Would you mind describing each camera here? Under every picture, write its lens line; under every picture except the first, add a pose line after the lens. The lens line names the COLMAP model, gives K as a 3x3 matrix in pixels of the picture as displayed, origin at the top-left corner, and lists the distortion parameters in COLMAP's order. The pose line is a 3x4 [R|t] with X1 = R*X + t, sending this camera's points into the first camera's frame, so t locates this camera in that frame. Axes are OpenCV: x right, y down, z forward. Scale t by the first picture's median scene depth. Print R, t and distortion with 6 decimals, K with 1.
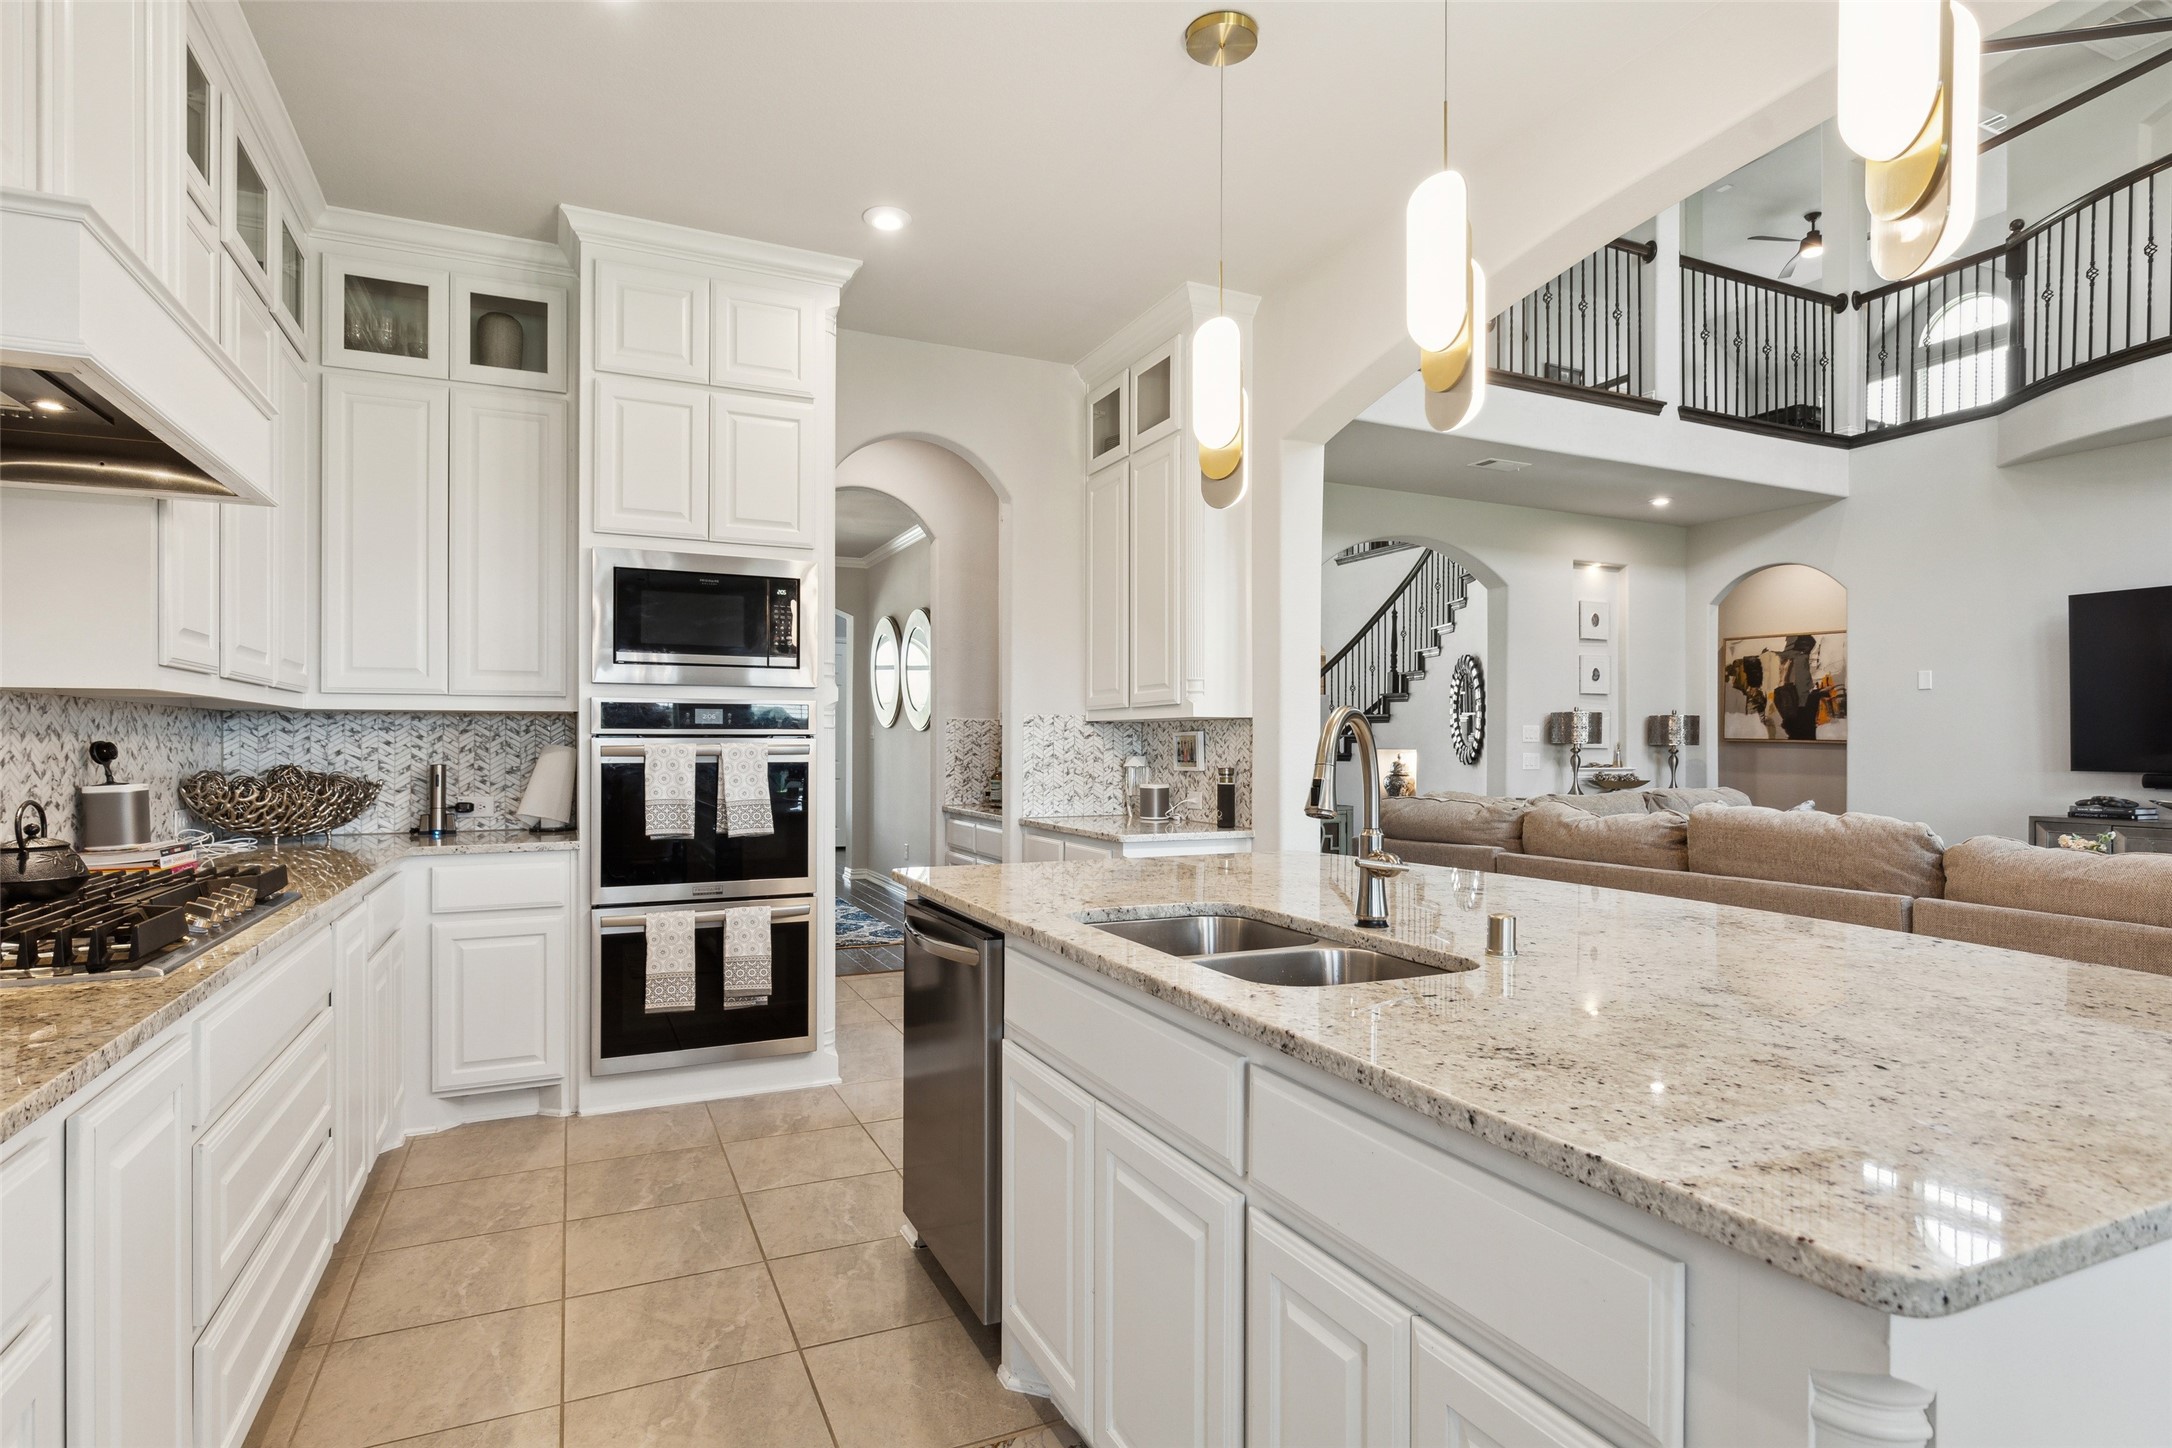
lens RADIAL K [[1149.3, 0, 1078.5], [0, 1149.3, 725.3], [0, 0, 1]] dist [0.018979, -0.001269]
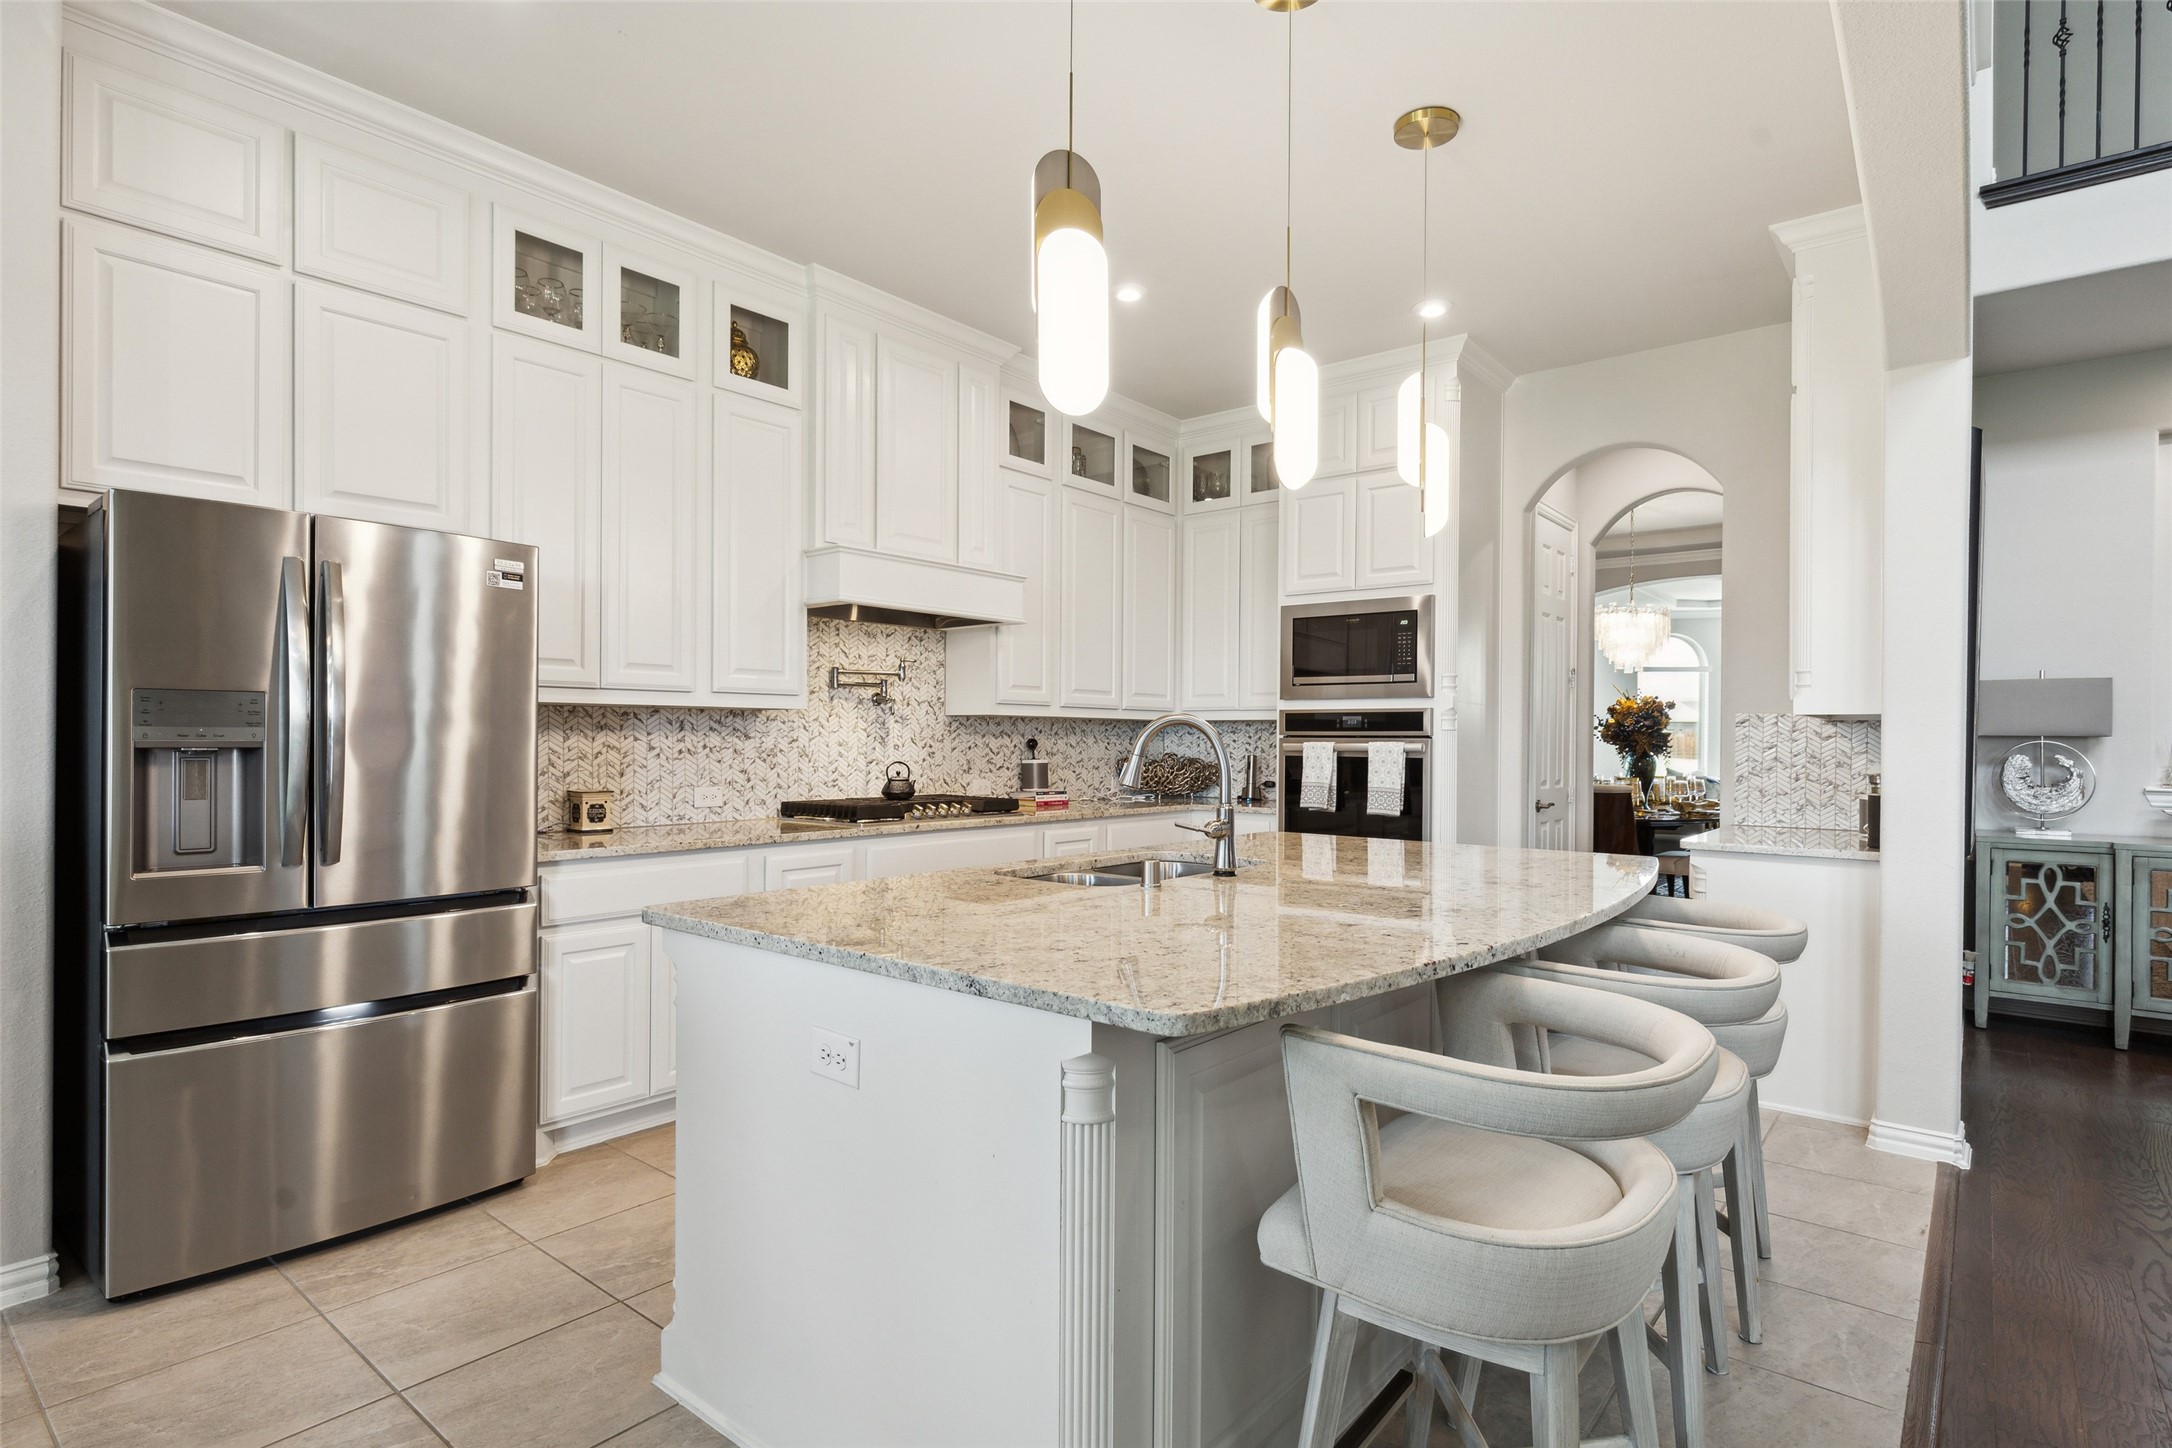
lens RADIAL K [[1134.2, 0, 1092.6], [0, 1134.2, 738.9], [0, 0, 1]] dist [0.023370, -0.002176]
pose [[0.437610, 0.001818, -0.899163, 0.553052], [0.006498, 0.999965, 0.005184, 0.002422], [0.899141, -0.008112, 0.437583, 0.118211]]
